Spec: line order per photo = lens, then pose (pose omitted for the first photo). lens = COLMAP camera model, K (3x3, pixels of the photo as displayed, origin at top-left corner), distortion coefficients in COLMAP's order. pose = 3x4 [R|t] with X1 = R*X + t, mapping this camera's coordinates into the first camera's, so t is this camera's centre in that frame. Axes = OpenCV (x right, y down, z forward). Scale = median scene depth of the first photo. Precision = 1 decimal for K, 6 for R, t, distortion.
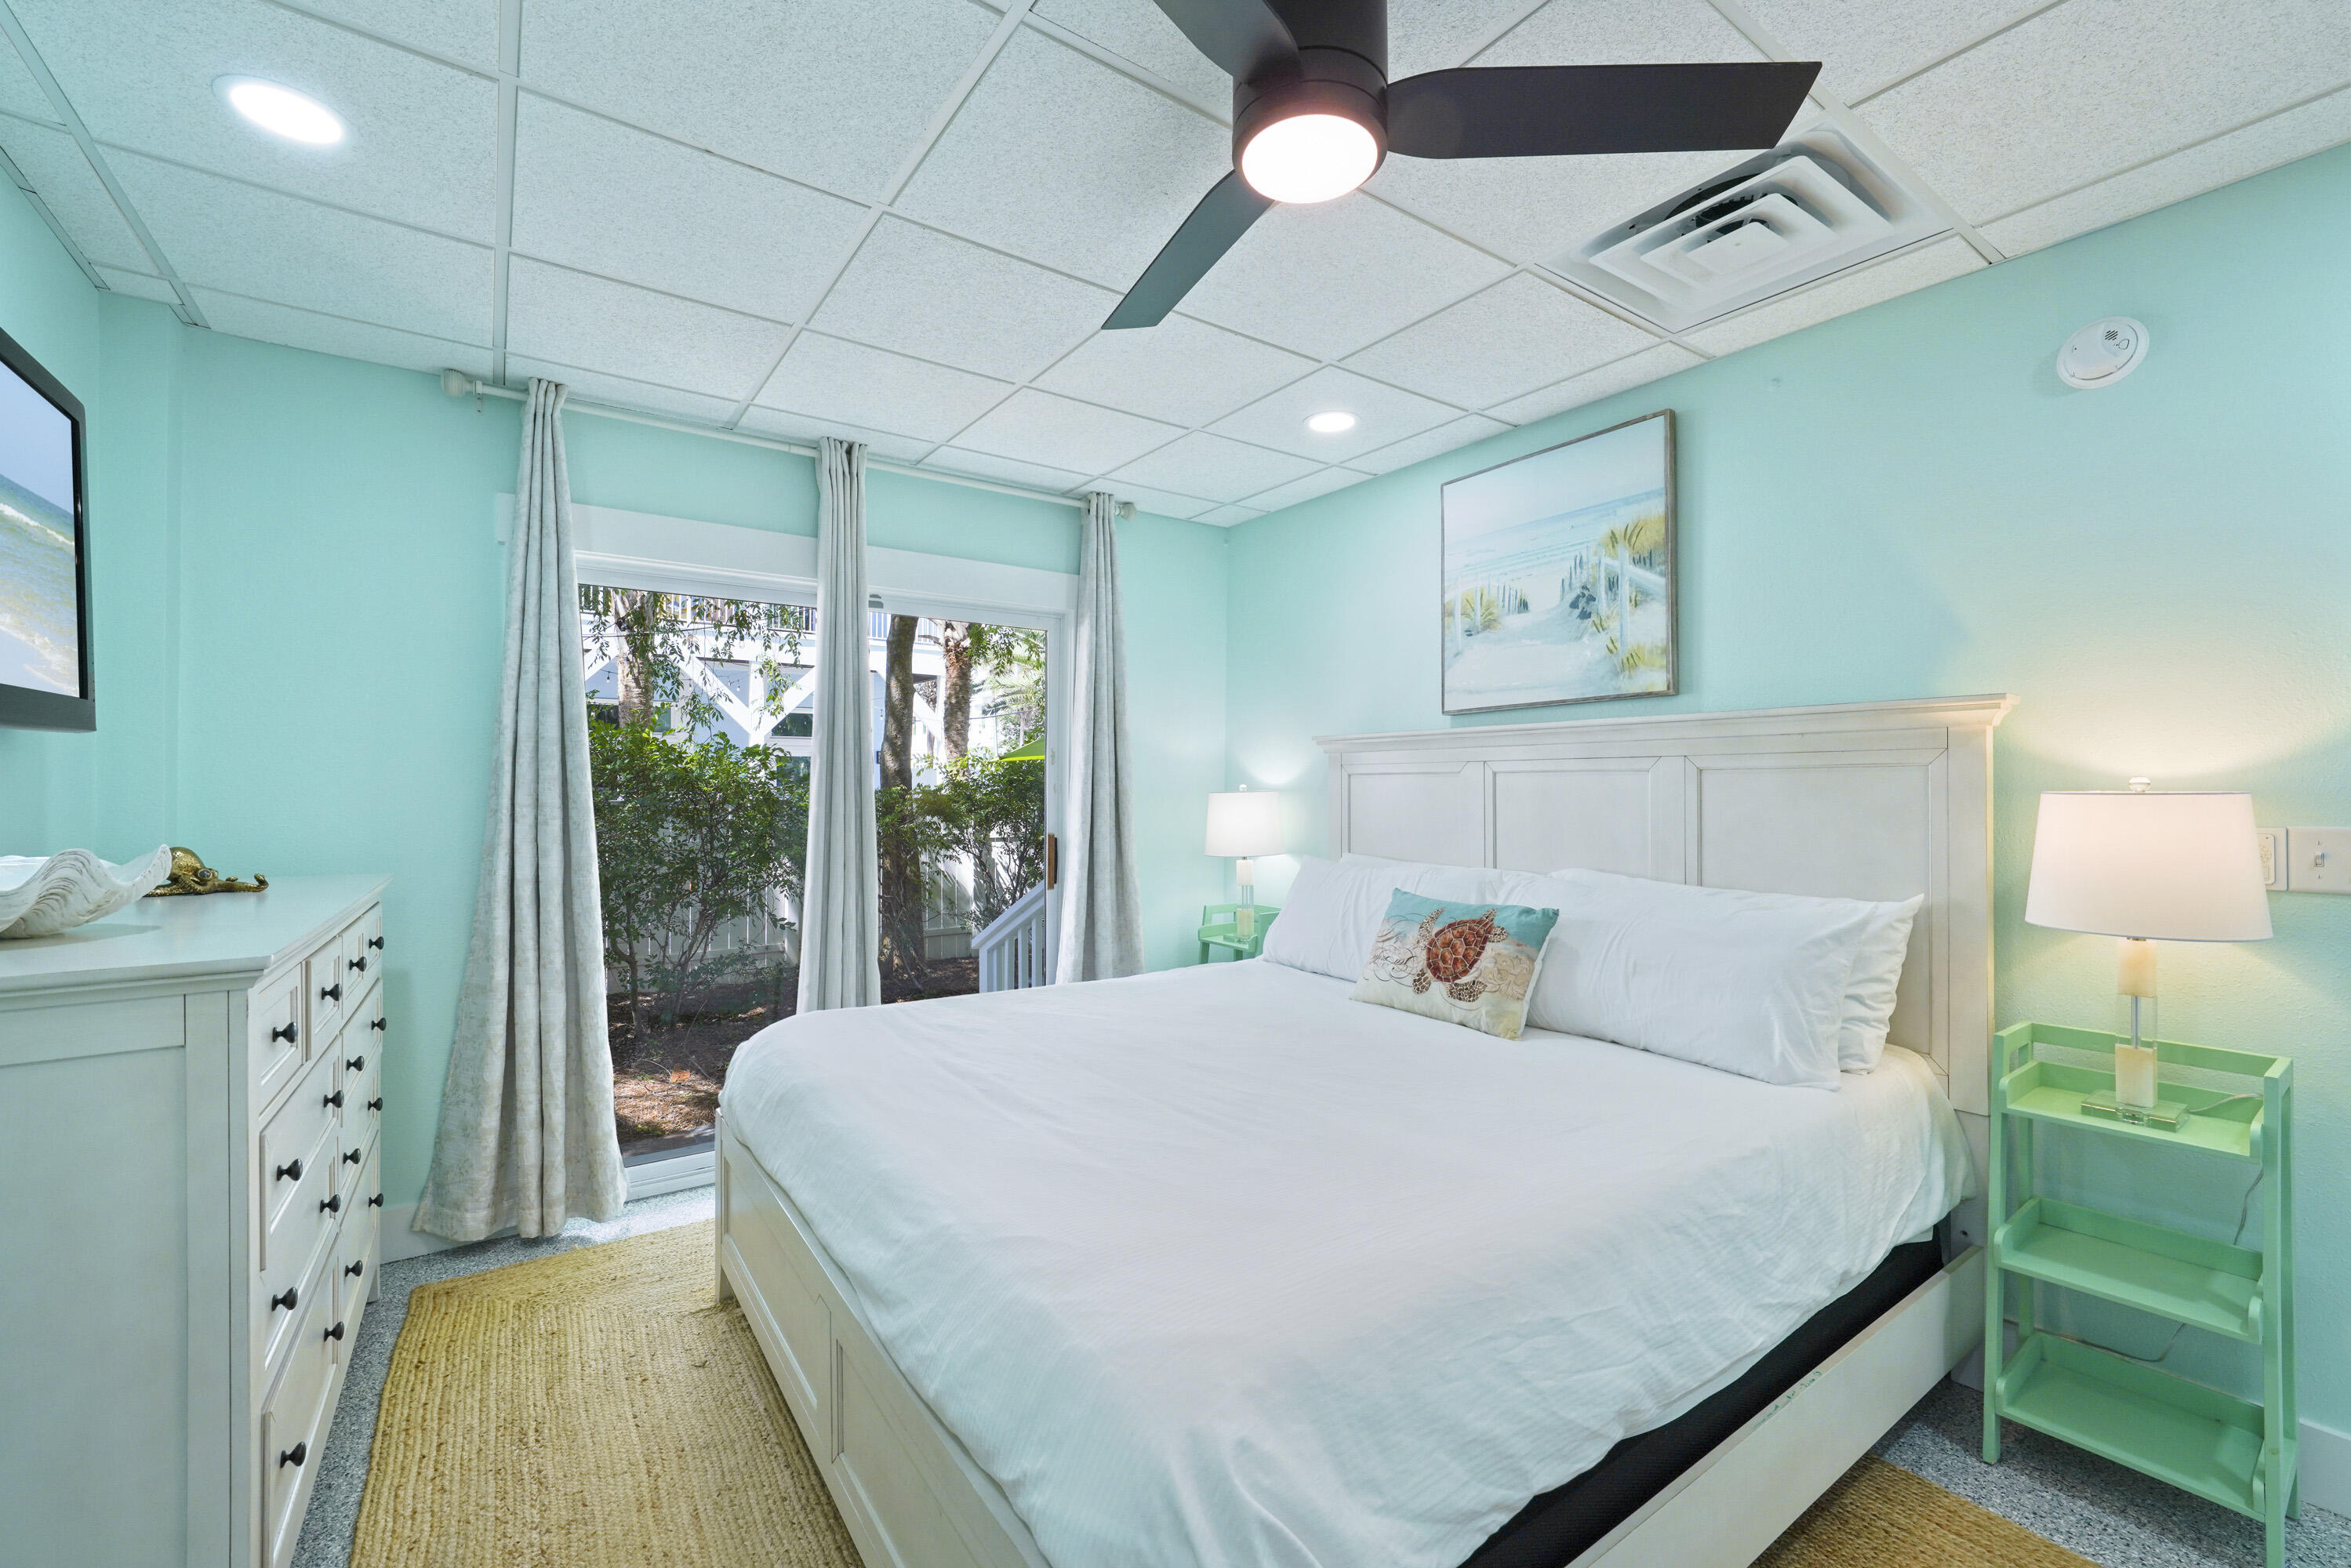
lens RADIAL K [[971.4, 0, 1169.0], [0, 971.4, 779.0], [0, 0, 1]] dist [0.000801, 0.000816]
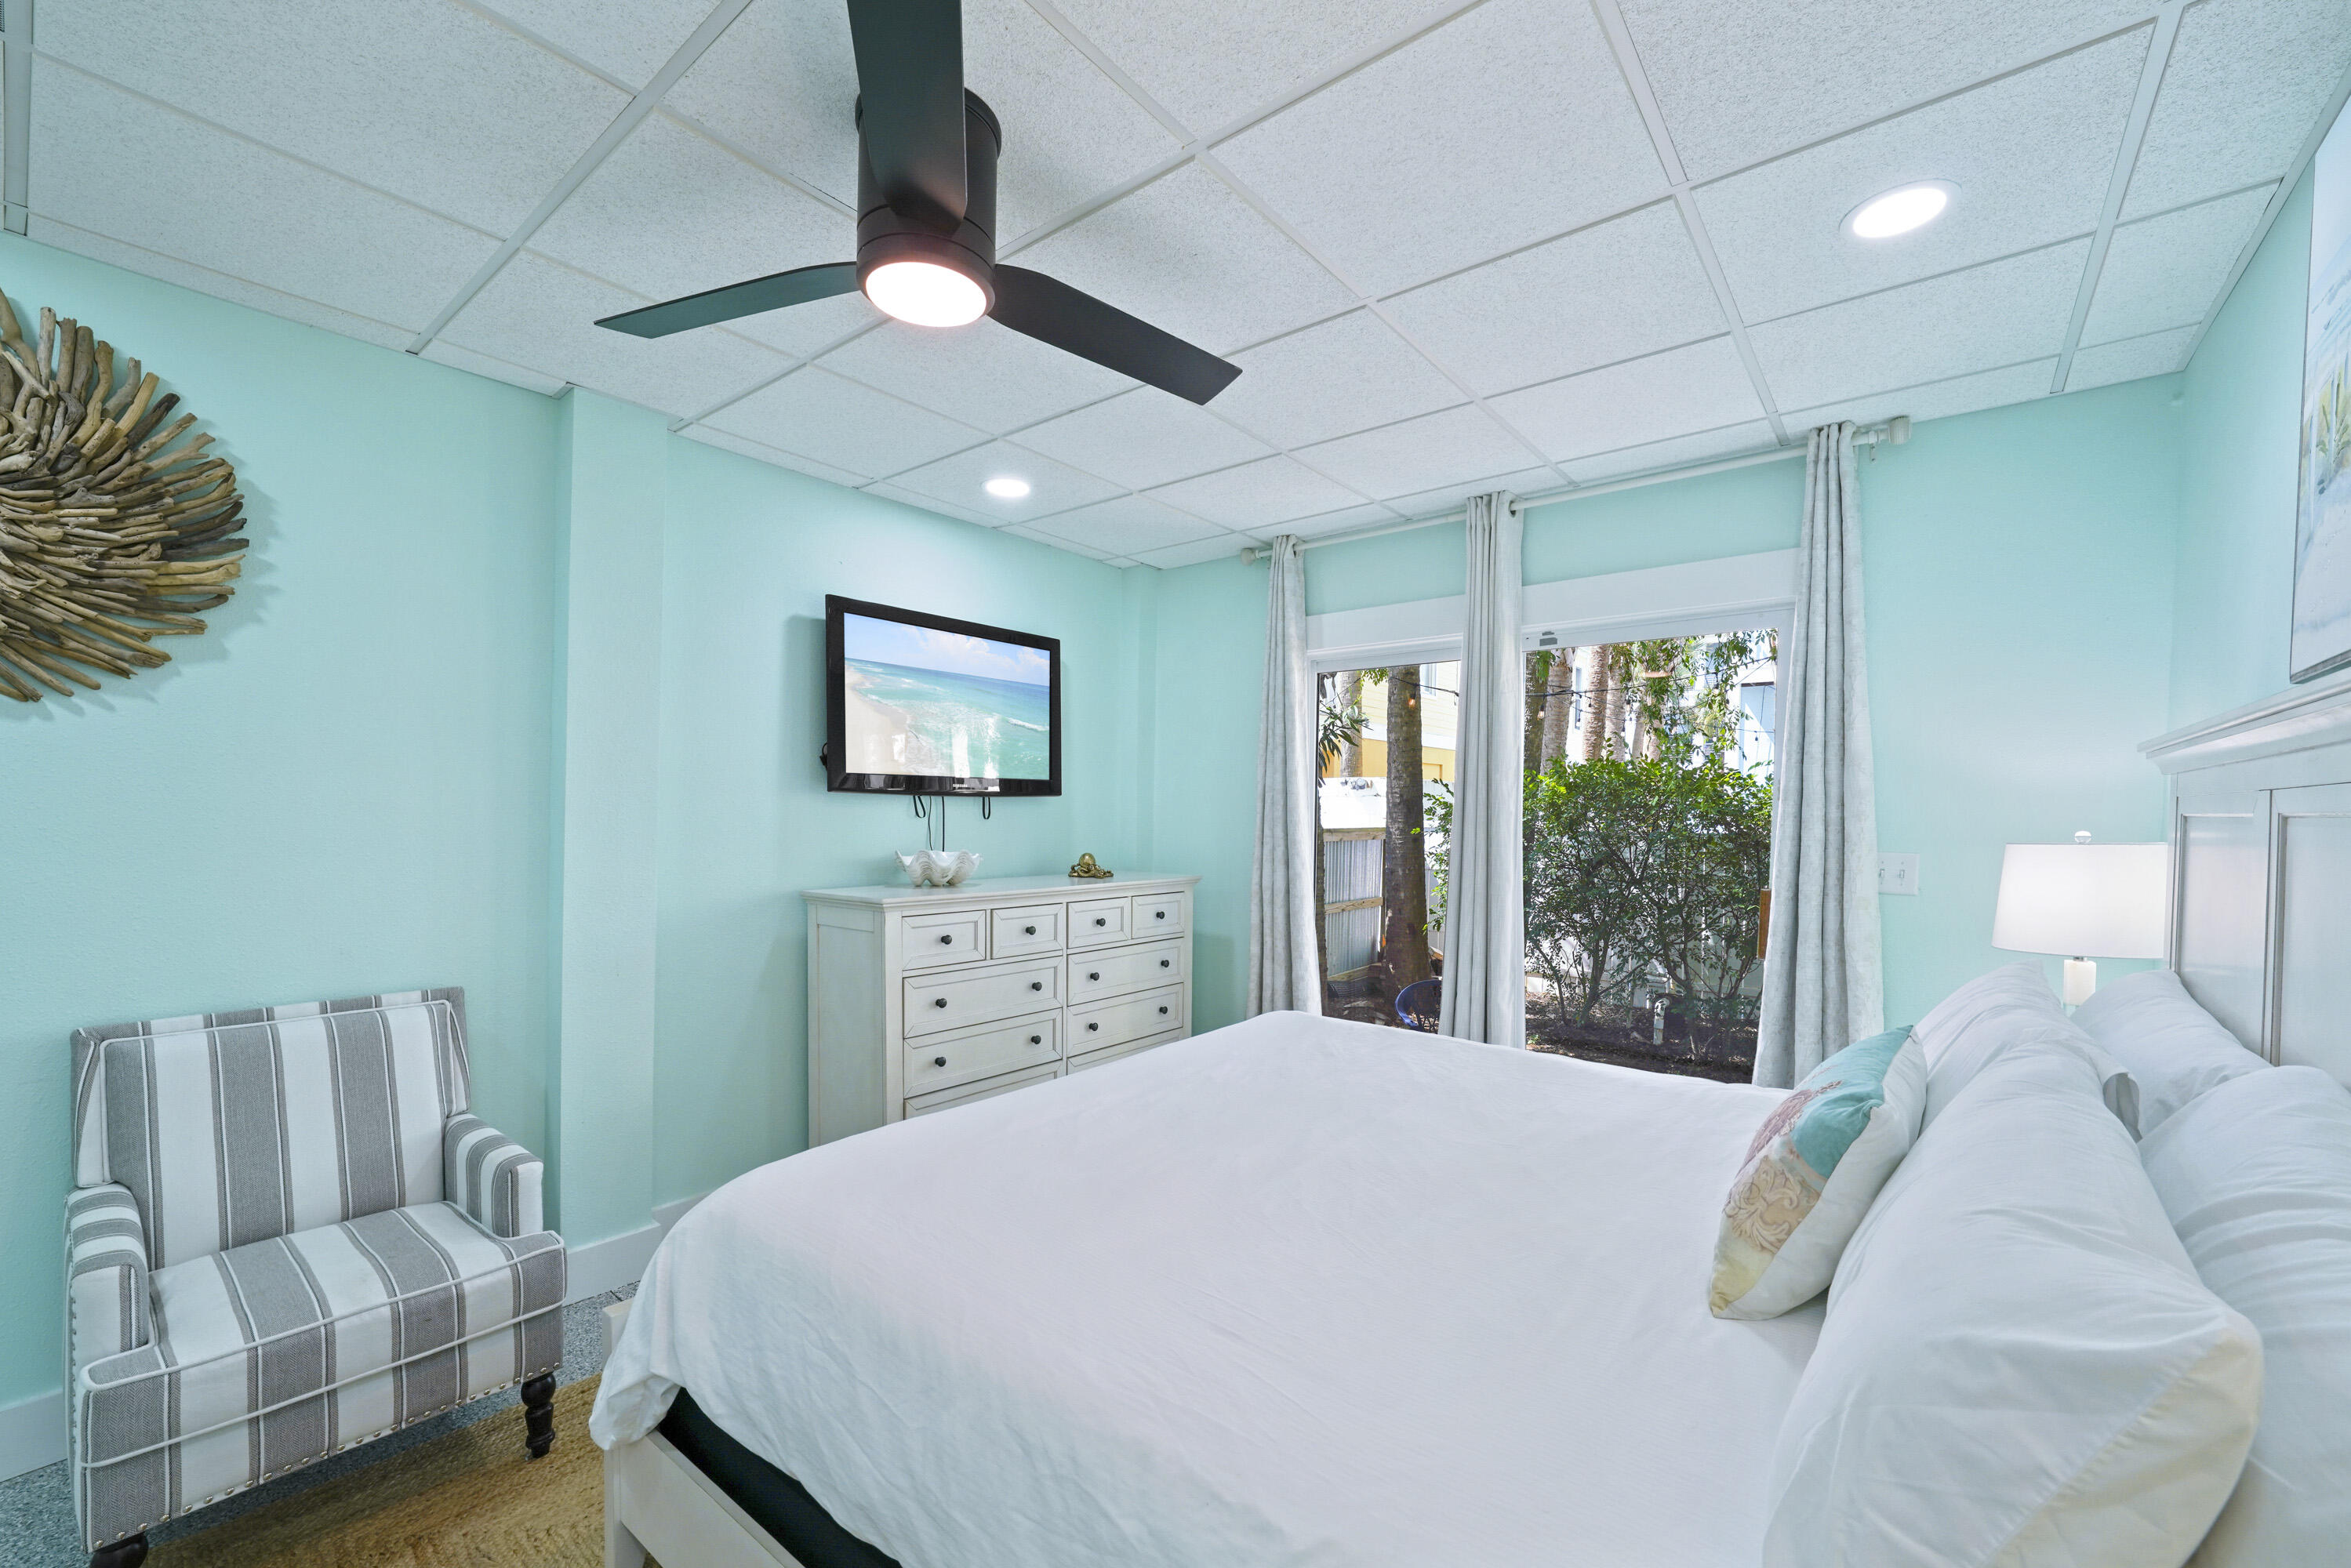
lens RADIAL K [[948.1, 0, 1188.2], [0, 948.1, 844.1], [0, 0, 1]] dist [0.001587, 0.000324]
pose [[0.286344, 0.032116, -0.957589, 0.555768], [-0.010792, 0.999483, 0.030294, -0.003534], [0.958066, 0.001660, 0.286542, 0.410108]]
